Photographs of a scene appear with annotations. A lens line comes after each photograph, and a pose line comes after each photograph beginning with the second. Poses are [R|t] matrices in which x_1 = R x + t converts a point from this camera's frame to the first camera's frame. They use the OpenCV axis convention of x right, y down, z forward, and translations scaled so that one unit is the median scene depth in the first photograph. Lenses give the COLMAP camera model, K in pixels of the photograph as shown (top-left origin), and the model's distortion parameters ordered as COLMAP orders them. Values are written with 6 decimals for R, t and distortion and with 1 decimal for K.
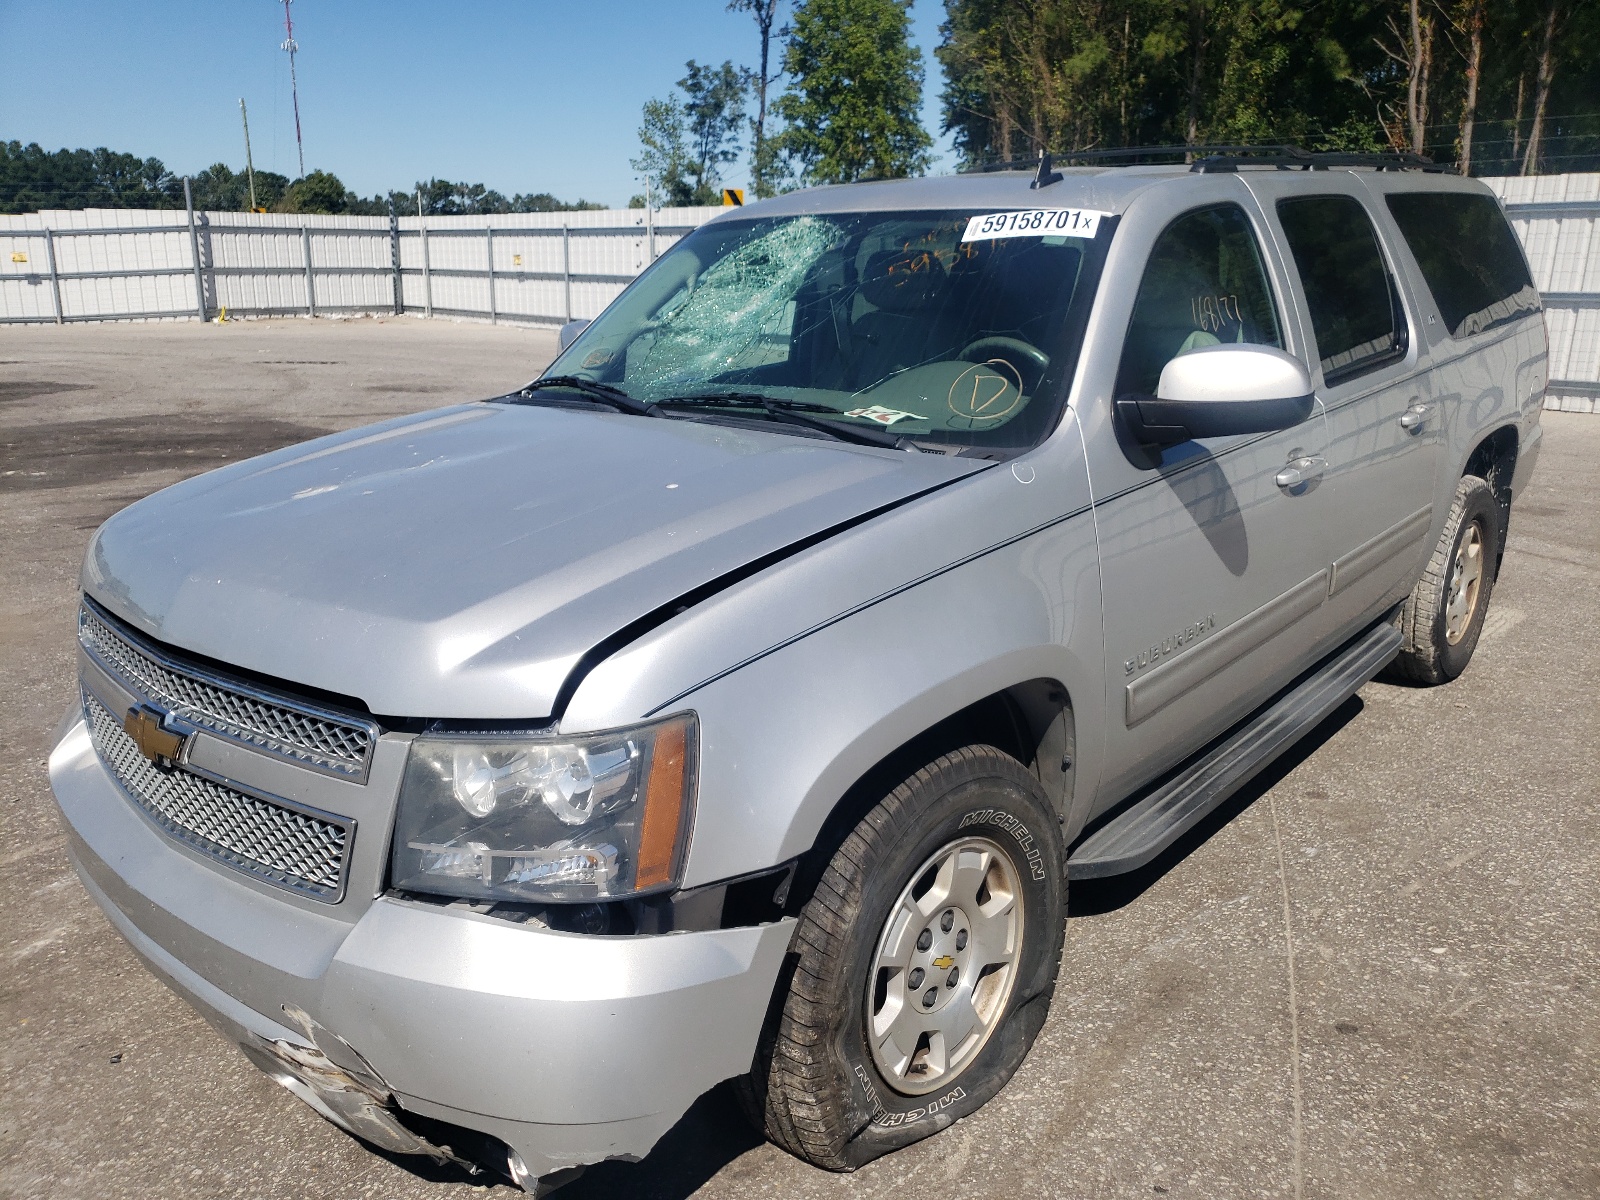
lens RADIAL K [[1207.1, 0, 800.0], [0, 1207.1, 600.0], [0, 0, 1]] dist [0.010884, 0.001112]
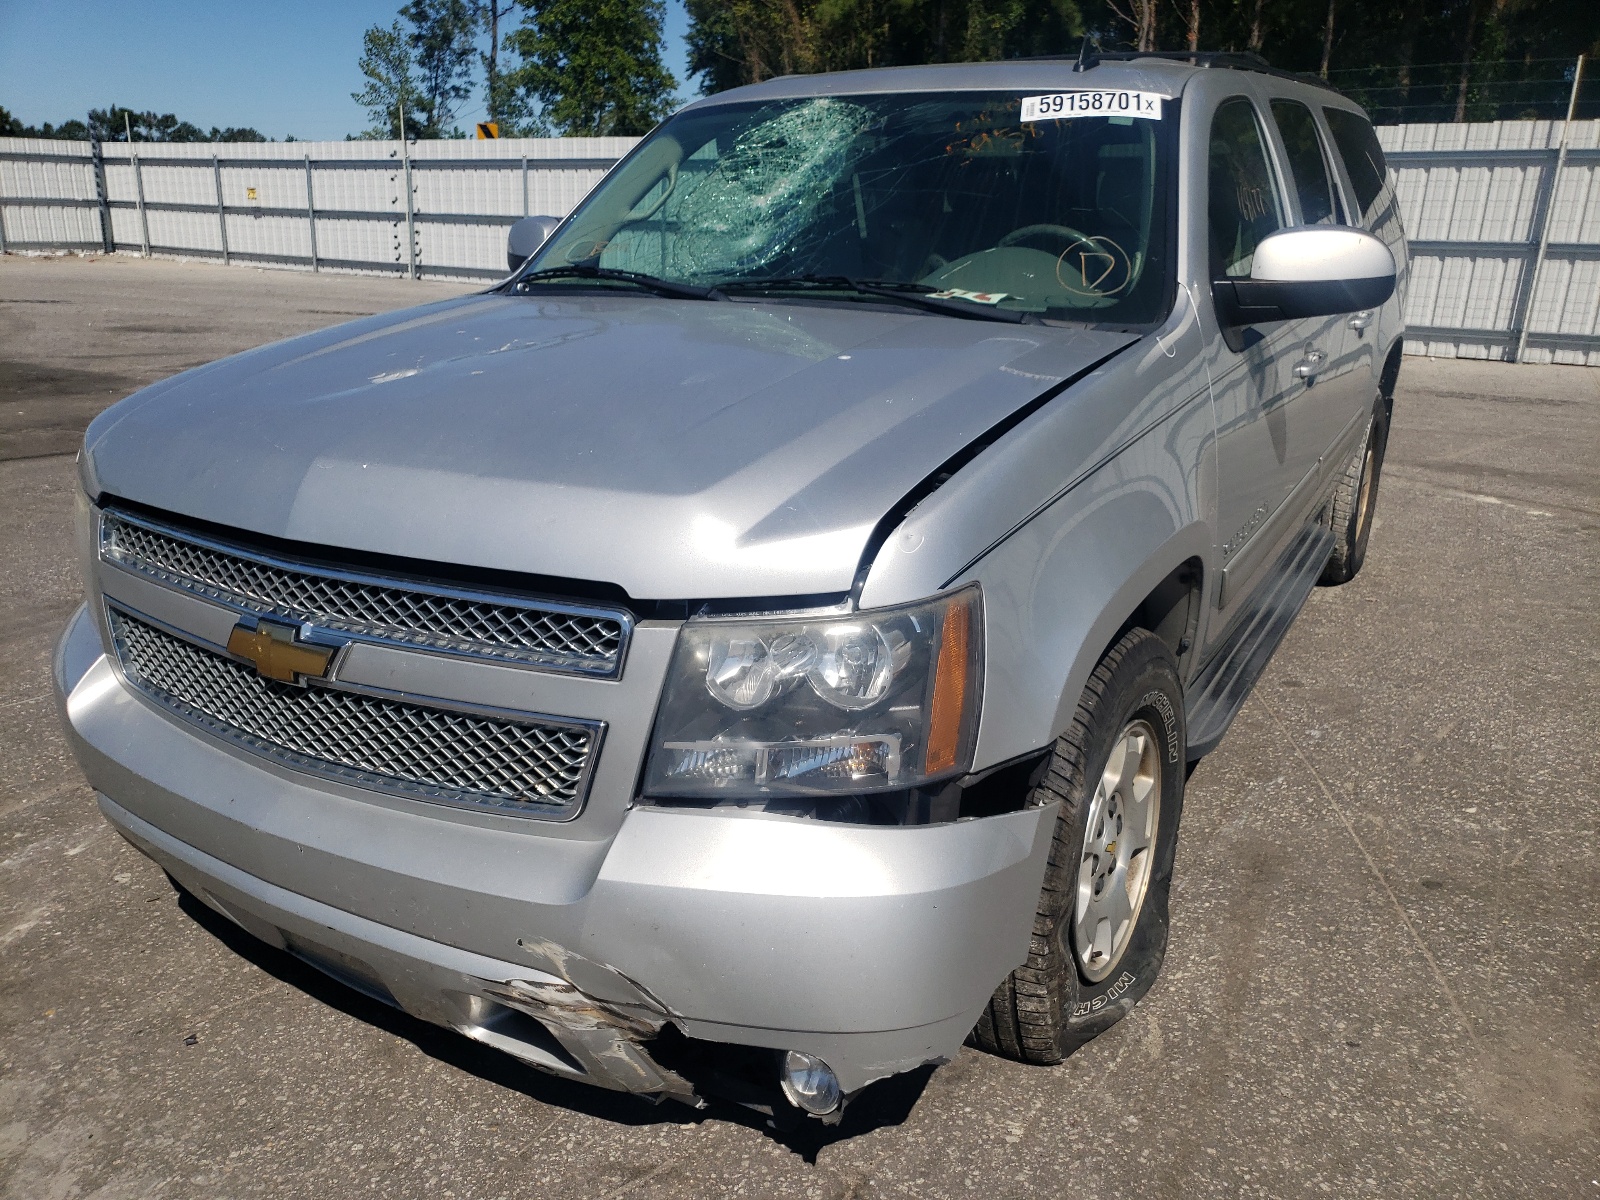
lens RADIAL K [[1219.9, 0, 800.0], [0, 1219.9, 600.0], [0, 0, 1]] dist [-0.031331, 0.069661]
pose [[0.981182, -0.042992, 0.188239, -0.244406], [0.035504, 0.998445, 0.042973, 0.037714], [-0.189793, -0.035481, 0.981183, 0.069174]]
